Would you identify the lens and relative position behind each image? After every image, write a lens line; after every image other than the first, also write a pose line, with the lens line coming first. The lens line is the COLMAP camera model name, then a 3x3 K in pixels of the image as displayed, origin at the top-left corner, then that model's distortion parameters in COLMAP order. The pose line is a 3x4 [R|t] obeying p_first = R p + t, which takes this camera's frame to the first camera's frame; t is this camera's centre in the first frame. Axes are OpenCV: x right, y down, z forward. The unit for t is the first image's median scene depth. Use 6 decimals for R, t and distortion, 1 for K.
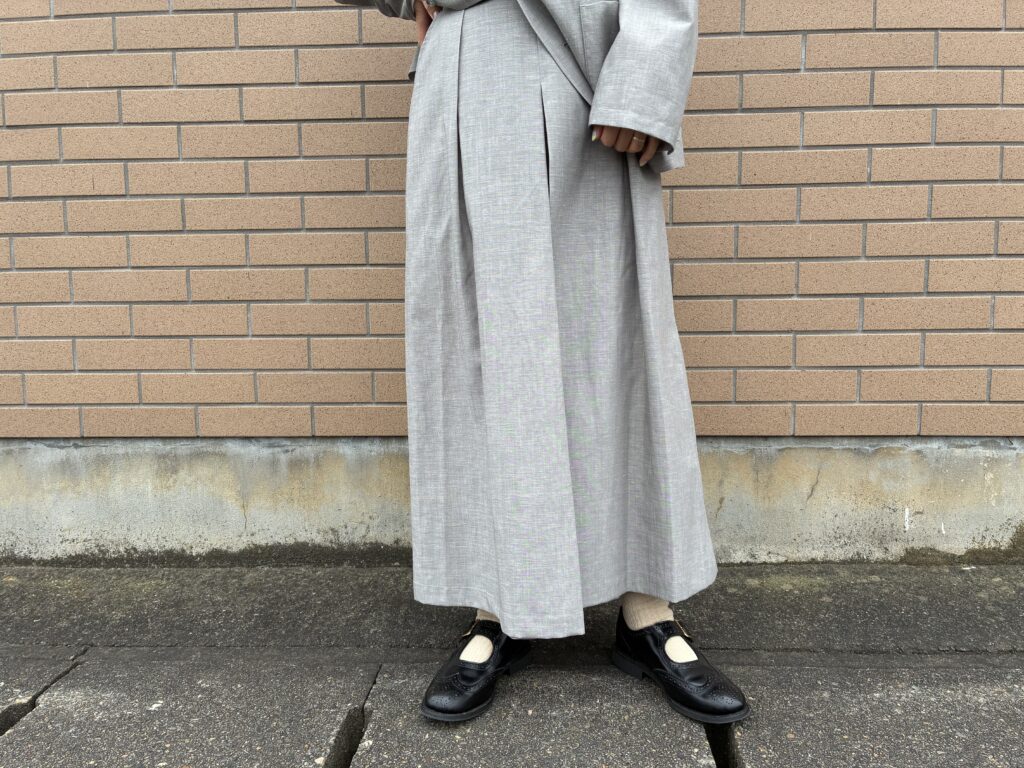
lens RADIAL K [[782.2, 0, 513.9], [0, 782.2, 372.9], [0, 0, 1]] dist [0.042712, -0.039767]
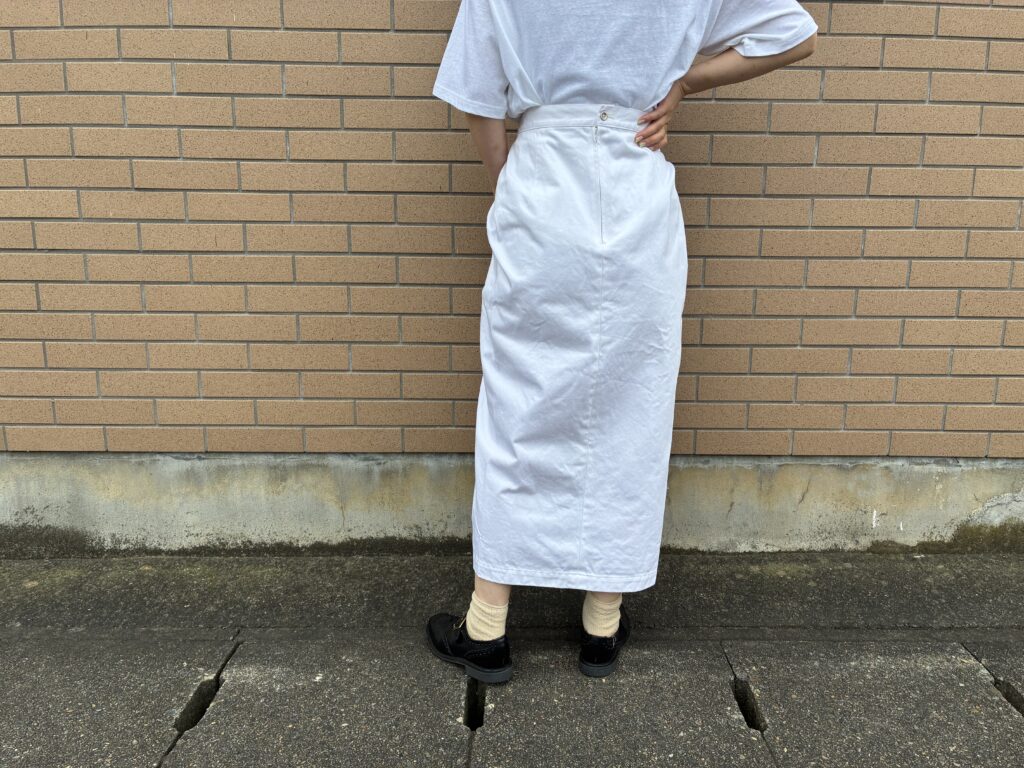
lens RADIAL K [[782.2, 0, 519.1], [0, 782.2, 380.6], [0, 0, 1]] dist [0.042712, -0.039767]
pose [[0.998001, 0.007308, 0.062770, -0.156484], [-0.013721, 0.994653, 0.102358, -0.159930], [-0.061686, -0.103015, 0.992765, -0.205540]]
